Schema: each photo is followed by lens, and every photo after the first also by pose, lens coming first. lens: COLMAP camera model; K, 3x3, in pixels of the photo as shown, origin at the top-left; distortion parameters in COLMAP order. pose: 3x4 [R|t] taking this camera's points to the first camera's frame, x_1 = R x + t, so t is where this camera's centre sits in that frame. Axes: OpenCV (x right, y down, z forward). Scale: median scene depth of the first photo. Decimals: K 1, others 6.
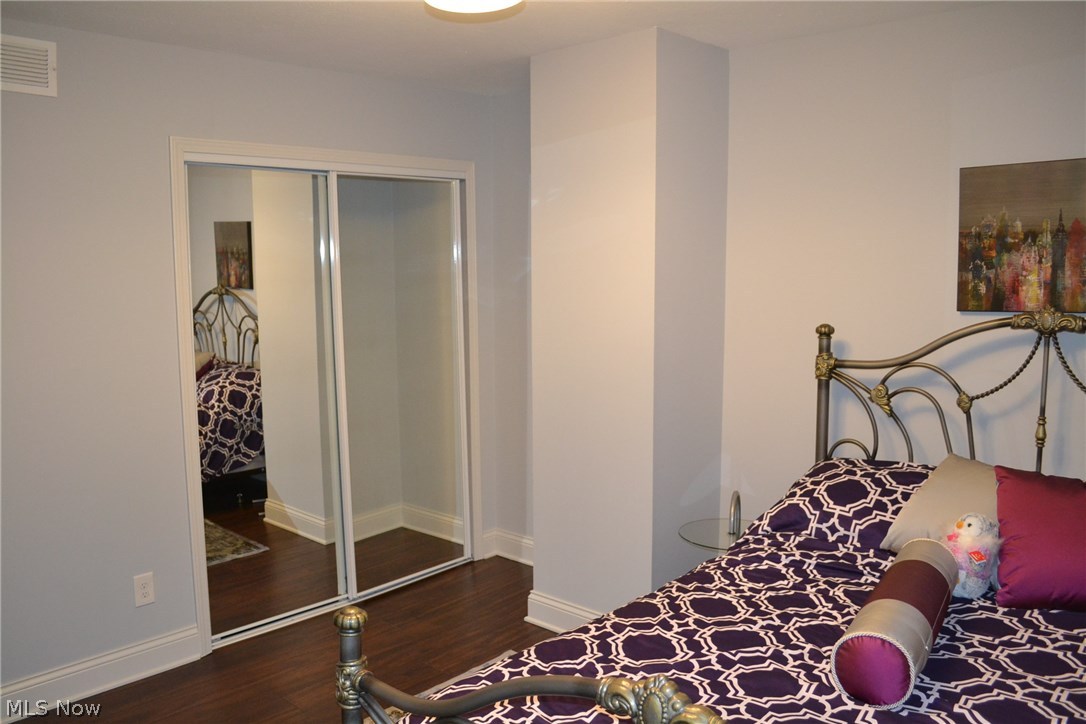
lens RADIAL K [[865.9, 0, 543.0], [0, 865.9, 362.0], [0, 0, 1]] dist [-0.081868, 0.004124]
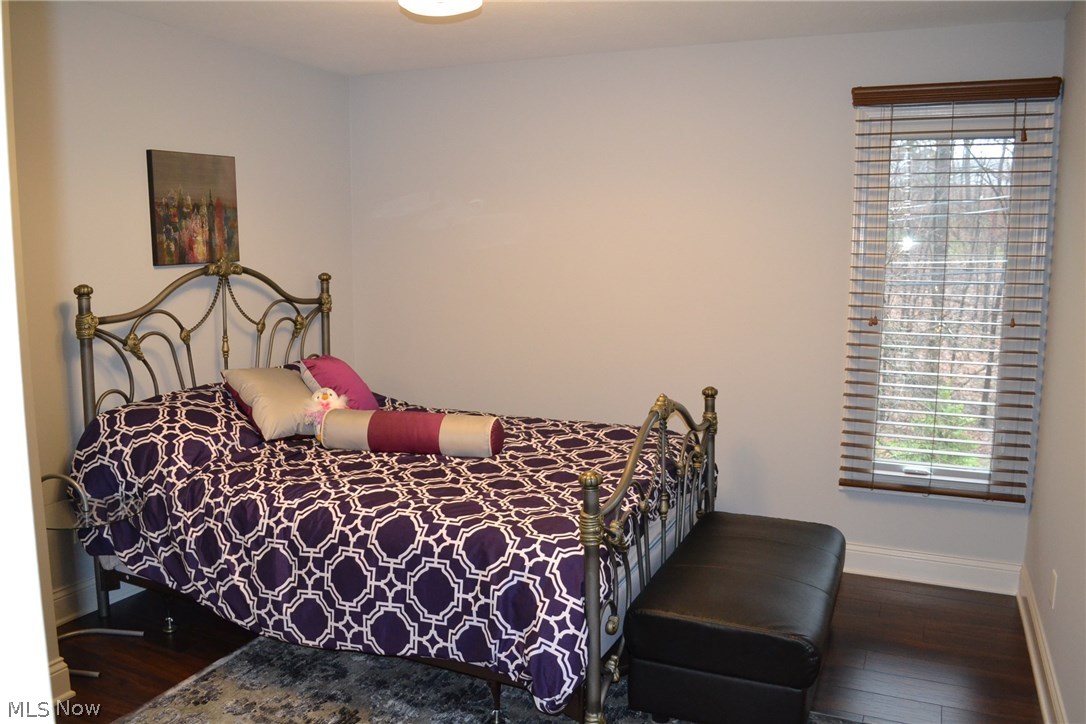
lens RADIAL K [[865.9, 0, 543.0], [0, 865.9, 362.0], [0, 0, 1]] dist [-0.081868, 0.004124]
pose [[-0.299553, -0.132691, 0.944808, -3.037621], [0.085471, 0.982568, 0.165093, -0.277244], [-0.950244, 0.130208, -0.282989, 2.933215]]
